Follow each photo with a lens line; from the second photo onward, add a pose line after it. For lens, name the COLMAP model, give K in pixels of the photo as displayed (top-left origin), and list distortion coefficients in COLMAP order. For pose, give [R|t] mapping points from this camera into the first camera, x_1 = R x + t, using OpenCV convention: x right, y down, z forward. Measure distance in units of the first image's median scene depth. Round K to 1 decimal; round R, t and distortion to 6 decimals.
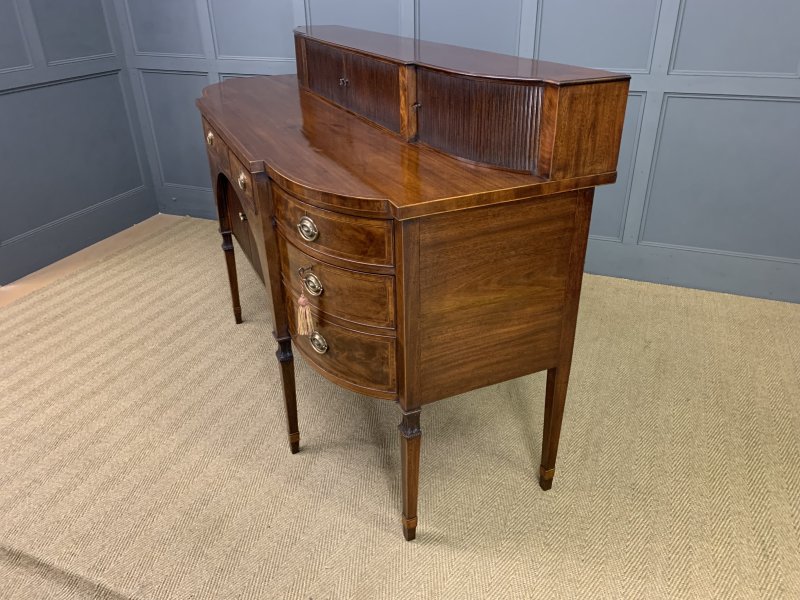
lens RADIAL K [[604.8, 0, 400.0], [0, 604.8, 300.0], [0, 0, 1]] dist [0.040593, -0.003306]
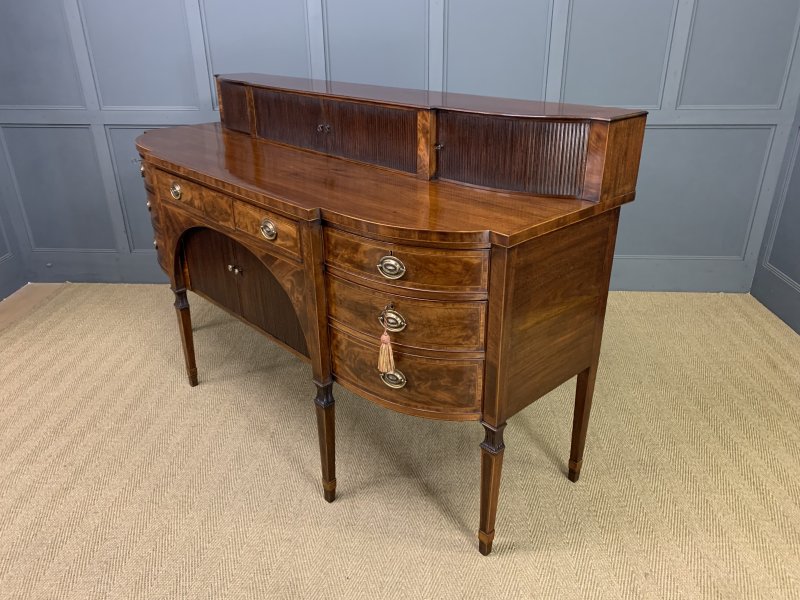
lens RADIAL K [[604.8, 0, 400.0], [0, 604.8, 300.0], [0, 0, 1]] dist [0.040593, -0.003306]
pose [[0.948678, -0.125562, 0.290250, -0.421159], [0.142881, 0.988964, -0.039181, -0.018984], [-0.282127, 0.078641, 0.956149, 0.012711]]
